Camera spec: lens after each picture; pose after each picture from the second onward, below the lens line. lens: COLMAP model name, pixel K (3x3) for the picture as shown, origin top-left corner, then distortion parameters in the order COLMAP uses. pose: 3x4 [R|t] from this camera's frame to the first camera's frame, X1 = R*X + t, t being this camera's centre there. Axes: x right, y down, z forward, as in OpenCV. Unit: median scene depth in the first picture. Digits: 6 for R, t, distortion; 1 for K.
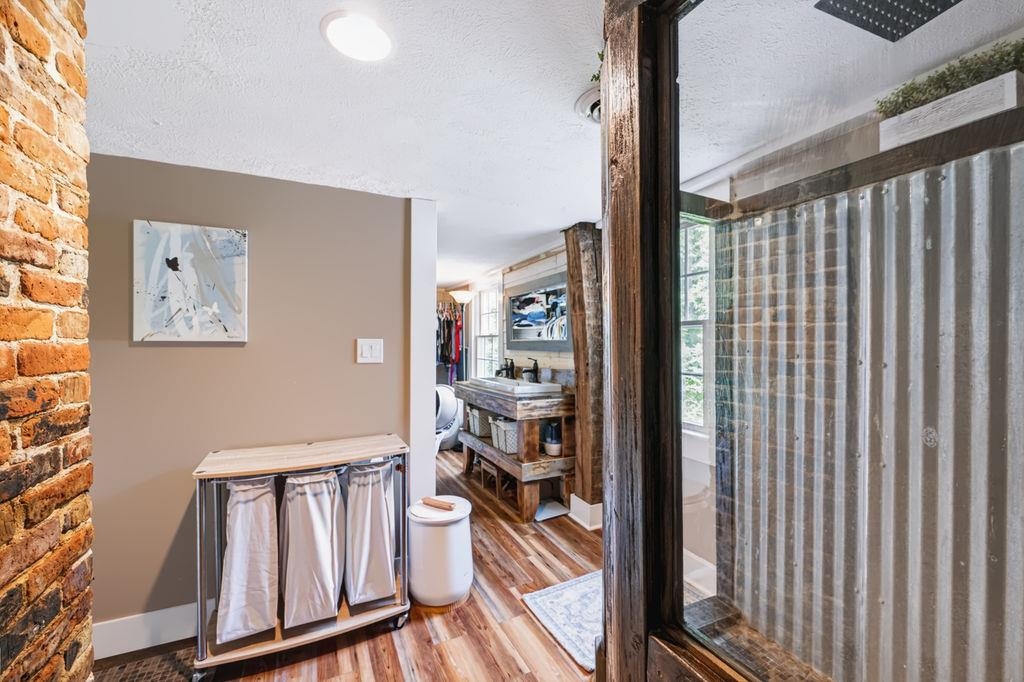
lens RADIAL K [[436.0, 0, 509.7], [0, 436.0, 345.6], [0, 0, 1]] dist [0.002130, 0.000206]
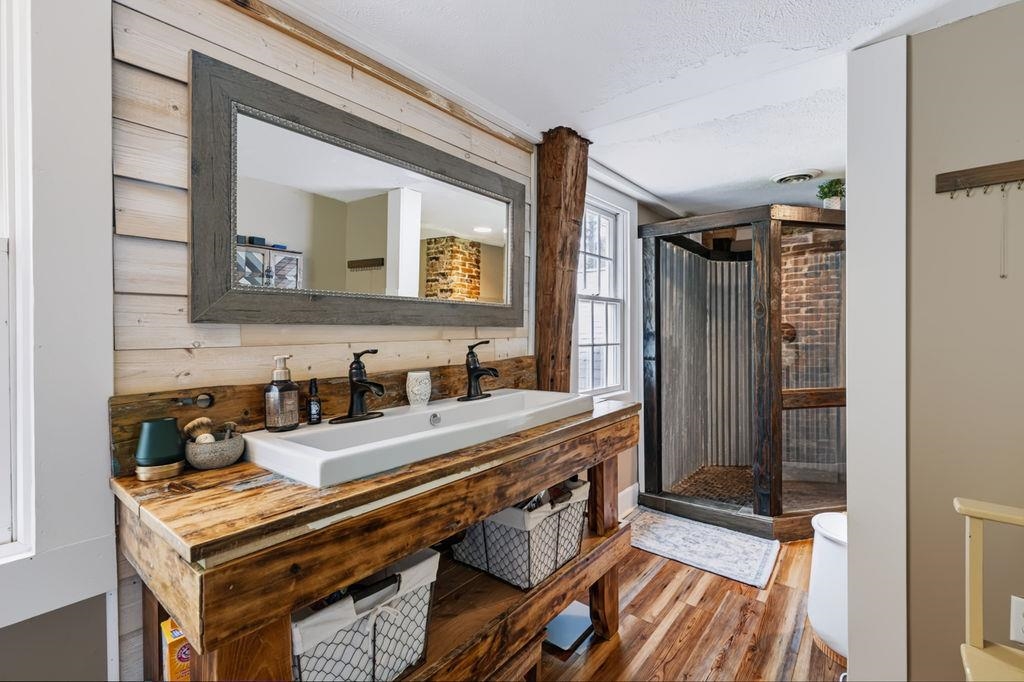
lens RADIAL K [[465.5, 0, 507.1], [0, 465.5, 334.5], [0, 0, 1]] dist [0.004748, 0.000904]
pose [[-0.459866, -0.002256, 0.887986, -0.502173], [0.005139, 0.999973, 0.005202, 0.027191], [-0.887974, 0.006956, -0.459842, 1.624200]]
